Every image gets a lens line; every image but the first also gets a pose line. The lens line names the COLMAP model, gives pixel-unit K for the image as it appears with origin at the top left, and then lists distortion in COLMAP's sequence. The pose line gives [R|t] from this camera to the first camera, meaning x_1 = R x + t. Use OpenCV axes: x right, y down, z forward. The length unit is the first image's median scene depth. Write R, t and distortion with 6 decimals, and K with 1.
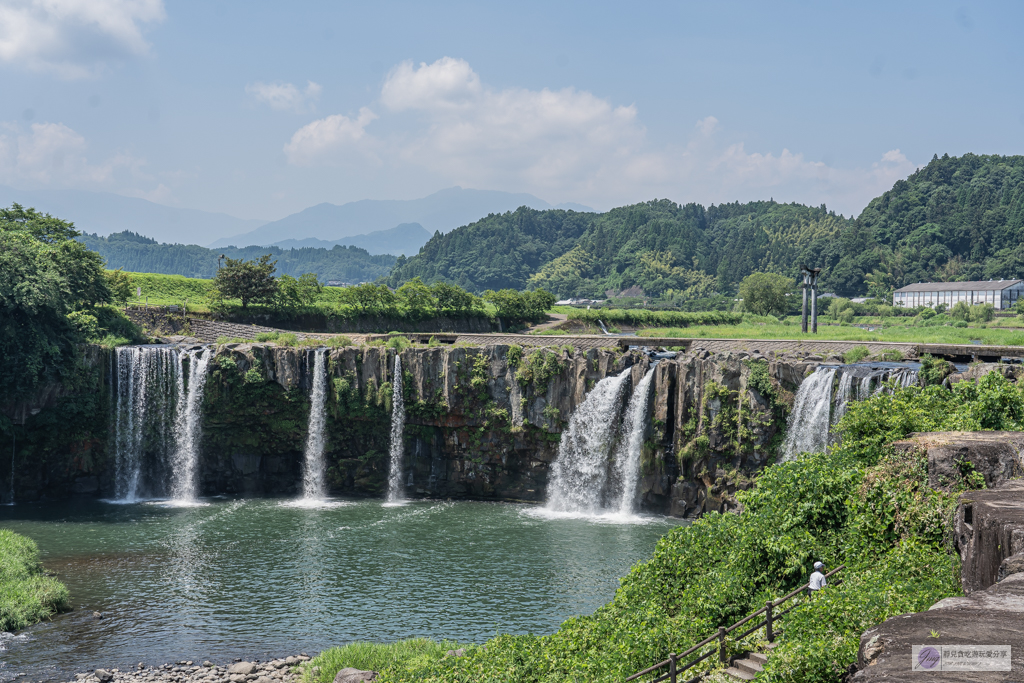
lens RADIAL K [[1309.4, 0, 513.4], [0, 1309.4, 340.8], [0, 0, 1]] dist [0.046539, 0.000000]
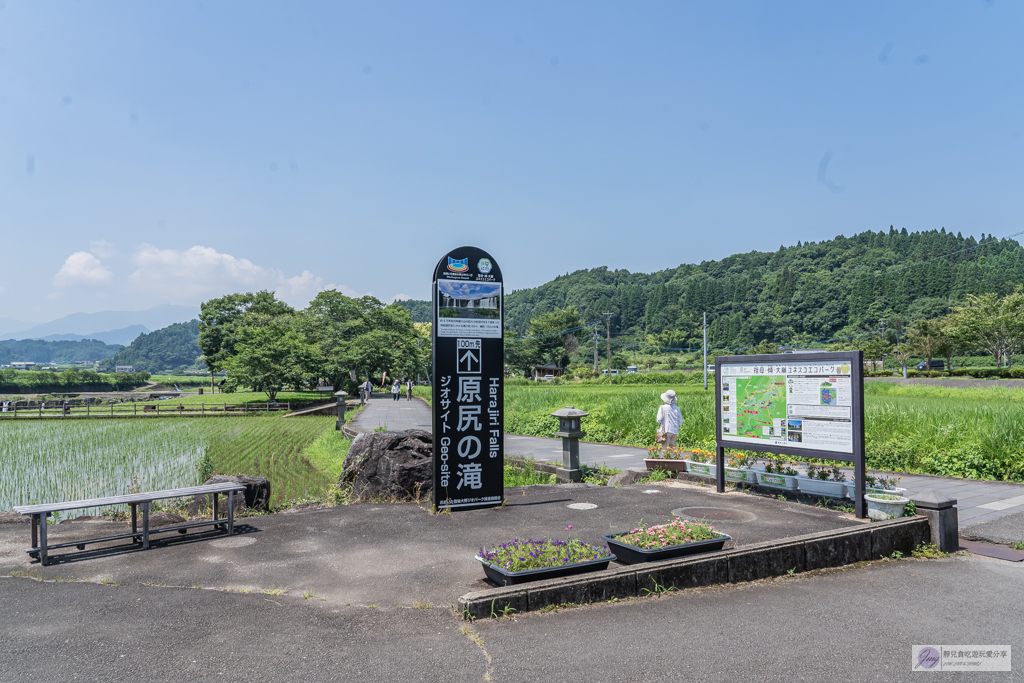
lens RADIAL K [[710.9, 0, 510.3], [0, 710.9, 342.0], [0, 0, 1]] dist [-0.018255, -0.000555]
pose [[0.922237, -0.002062, 0.386619, 0.434539], [0.026954, 0.997896, -0.058972, -0.003521], [-0.385684, 0.064807, 0.920352, -1.133695]]
